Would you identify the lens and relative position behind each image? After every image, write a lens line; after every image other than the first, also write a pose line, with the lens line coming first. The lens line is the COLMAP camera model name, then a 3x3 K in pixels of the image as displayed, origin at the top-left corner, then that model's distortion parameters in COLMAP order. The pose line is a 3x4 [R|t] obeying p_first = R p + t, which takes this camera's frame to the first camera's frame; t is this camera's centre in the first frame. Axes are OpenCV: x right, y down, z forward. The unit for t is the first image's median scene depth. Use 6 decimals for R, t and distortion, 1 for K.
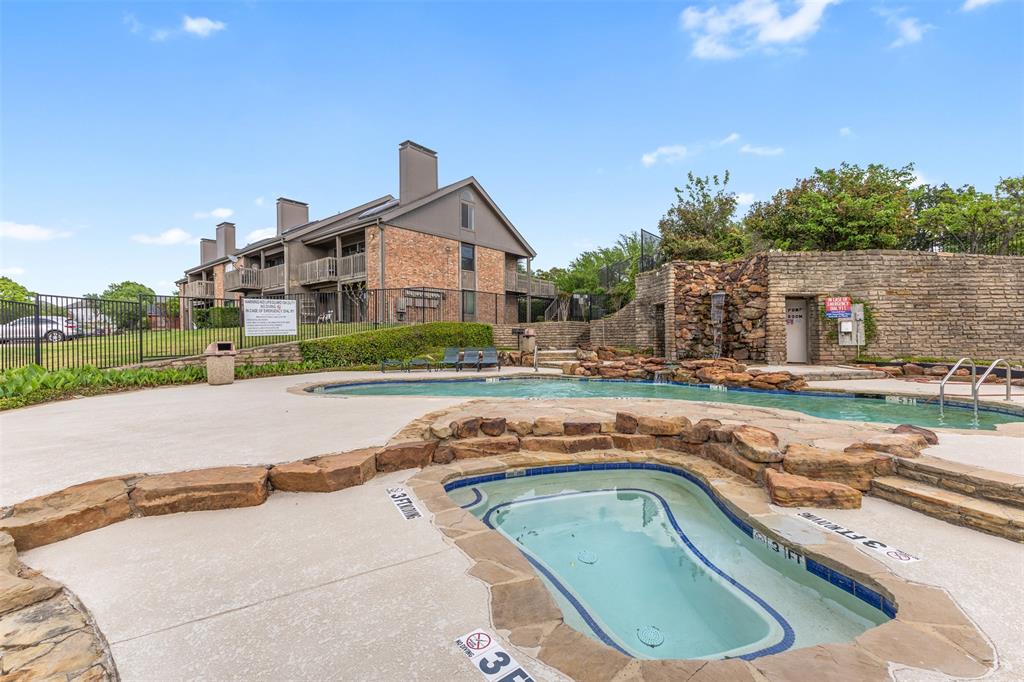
lens RADIAL K [[444.7, 0, 512.0], [0, 444.7, 341.0], [0, 0, 1]] dist [0.007166, -0.000125]
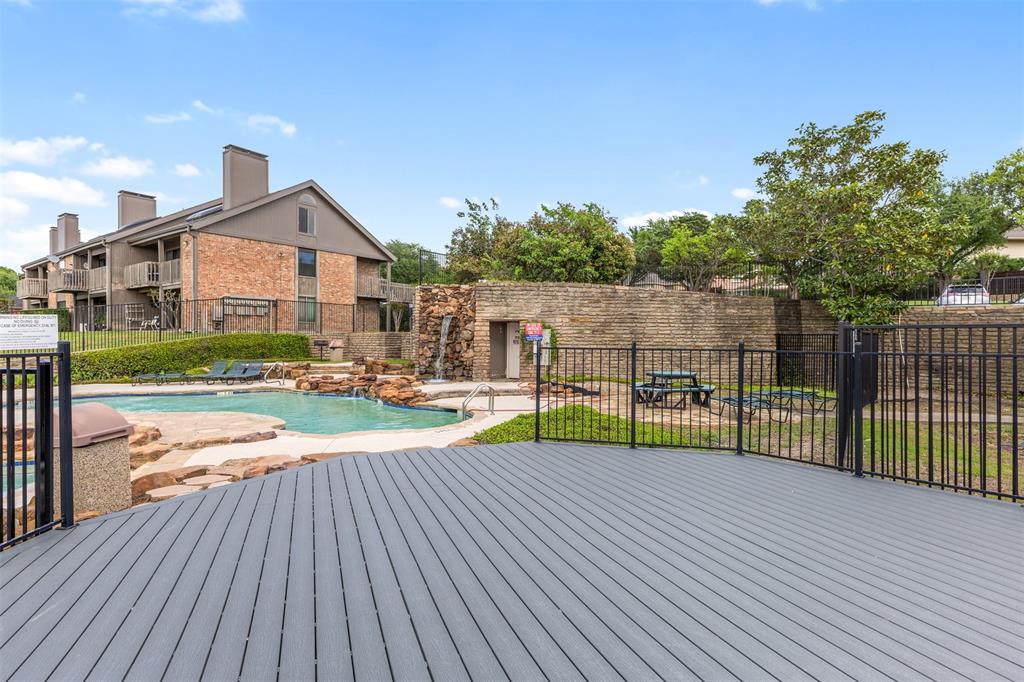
lens RADIAL K [[526.7, 0, 524.8], [0, 526.7, 339.3], [0, 0, 1]] dist [0.002187, 0.000033]
pose [[0.998071, 0.012232, 0.060860, 0.467318], [-0.012128, 0.999924, -0.002076, -0.039417], [-0.060880, 0.001334, 0.998144, -0.260225]]
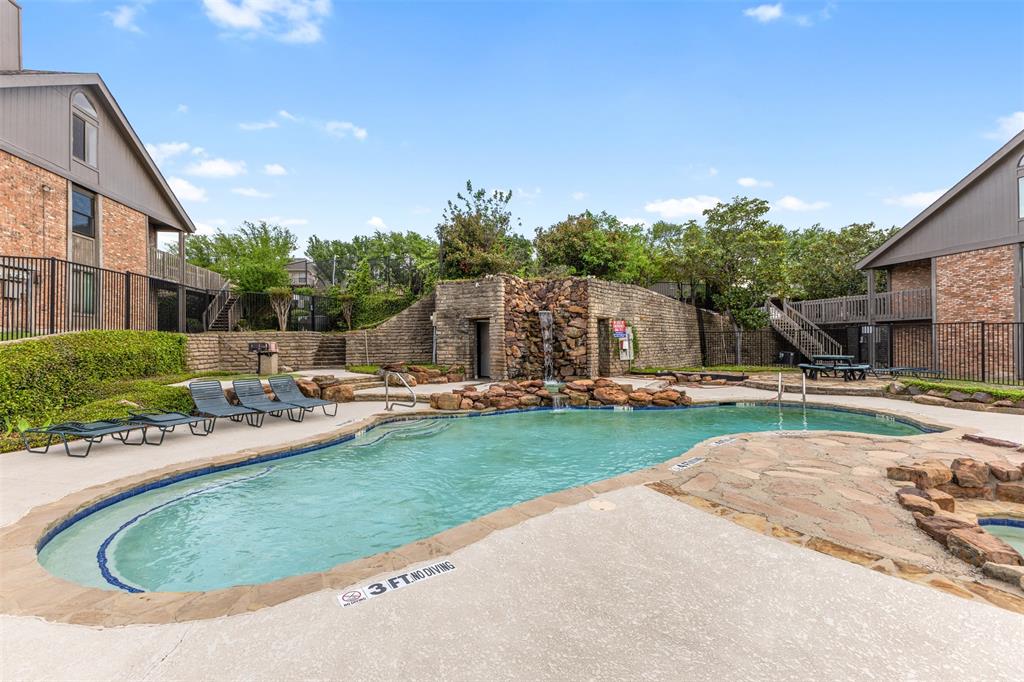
lens RADIAL K [[444.7, 0, 512.0], [0, 444.7, 341.0], [0, 0, 1]] dist [0.007166, -0.000125]
pose [[0.634366, 0.000575, 0.773033, -0.298054], [0.006687, 0.999958, -0.006231, -0.027458], [-0.773004, 0.009122, 0.634336, 0.339077]]
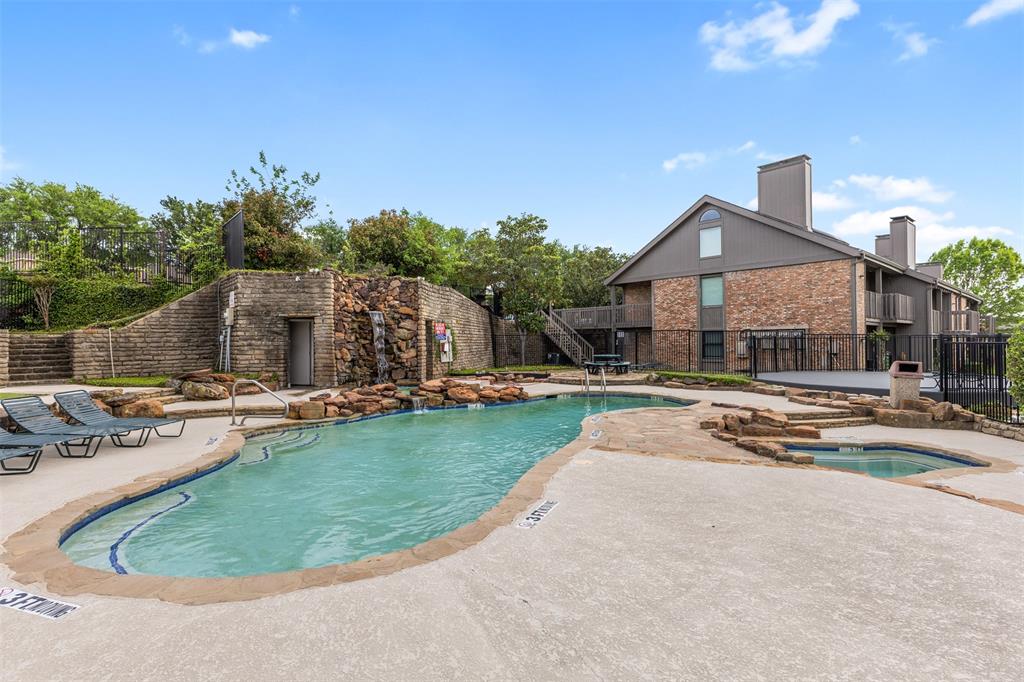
lens RADIAL K [[499.9, 0, 518.1], [0, 499.9, 338.2], [0, 0, 1]] dist [0.003447, 0.000312]
pose [[0.132898, 0.012115, 0.991056, -0.454177], [0.009957, 0.999859, -0.013558, -0.026731], [-0.991080, 0.011670, 0.132759, 0.451951]]
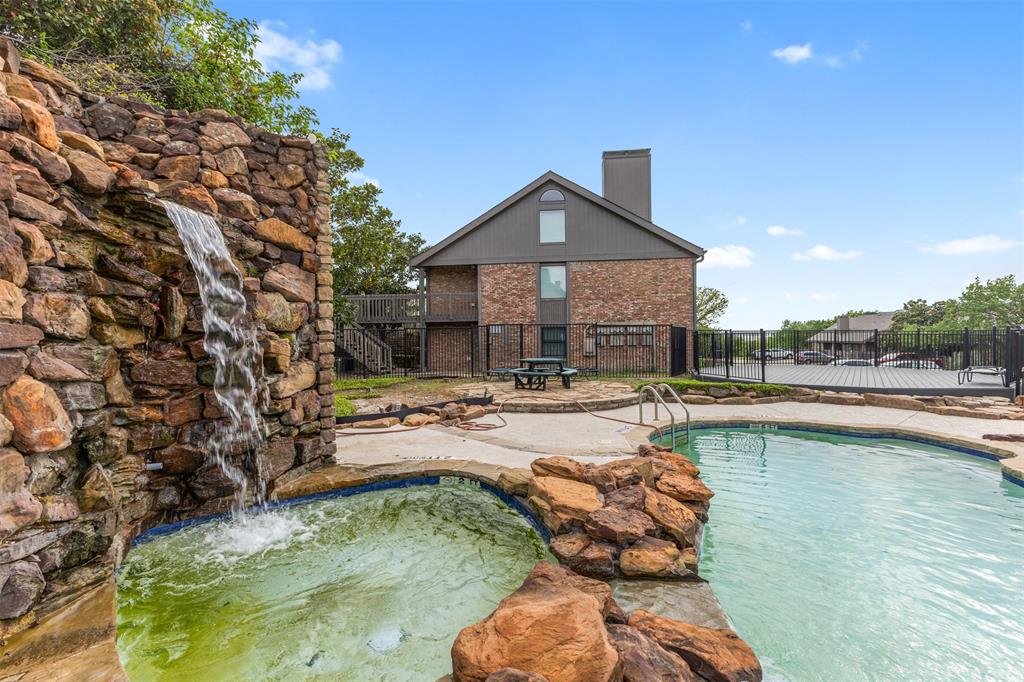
lens RADIAL K [[444.7, 0, 512.0], [0, 444.7, 341.0], [0, 0, 1]] dist [0.007166, -0.000125]
pose [[-0.544373, 0.006681, 0.838817, 0.155264], [0.019244, 0.999805, 0.004525, -0.032081], [-0.838623, 0.018605, -0.544395, 0.803209]]
